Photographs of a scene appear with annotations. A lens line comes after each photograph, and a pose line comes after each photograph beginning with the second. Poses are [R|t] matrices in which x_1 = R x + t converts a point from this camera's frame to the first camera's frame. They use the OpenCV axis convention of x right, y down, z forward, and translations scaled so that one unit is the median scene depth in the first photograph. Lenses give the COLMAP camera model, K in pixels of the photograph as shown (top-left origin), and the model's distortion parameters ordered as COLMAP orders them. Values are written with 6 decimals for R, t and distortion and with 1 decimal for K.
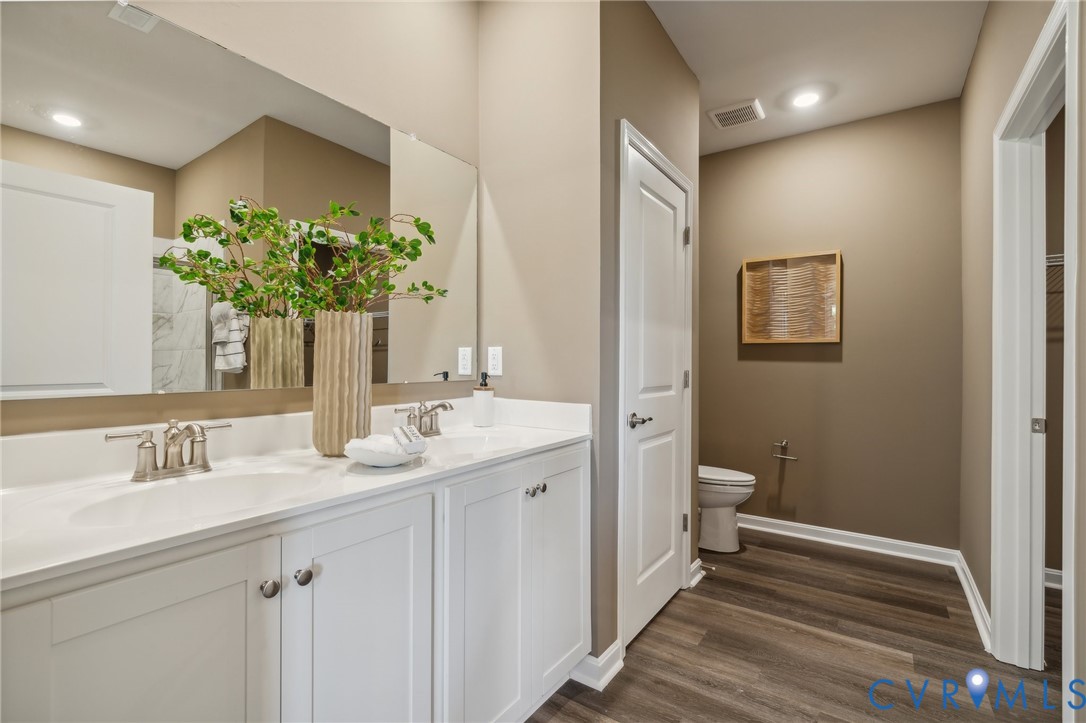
lens RADIAL K [[500.3, 0, 537.2], [0, 500.3, 358.2], [0, 0, 1]] dist [0.003497, 0.000778]
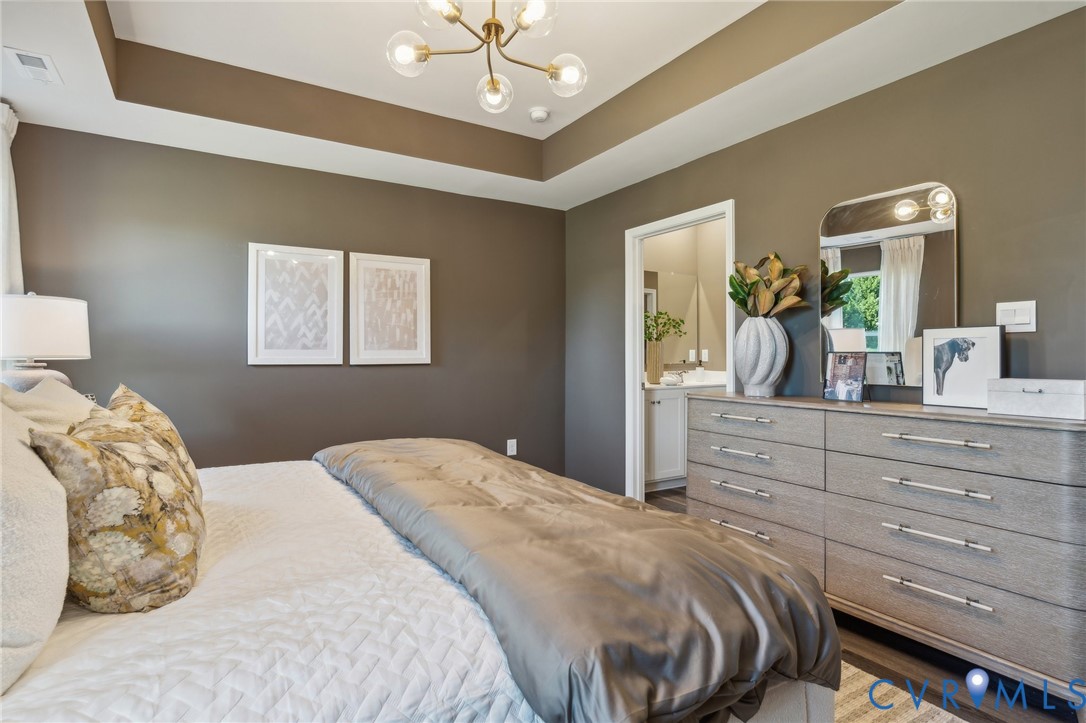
lens RADIAL K [[545.5, 0, 543.0], [0, 545.5, 361.5], [0, 0, 1]] dist [-0.027266, -0.000402]
pose [[0.918333, -0.004298, -0.395785, 0.245907], [0.011003, 0.999832, 0.014674, -0.013282], [0.395656, -0.017830, 0.918226, -1.794093]]
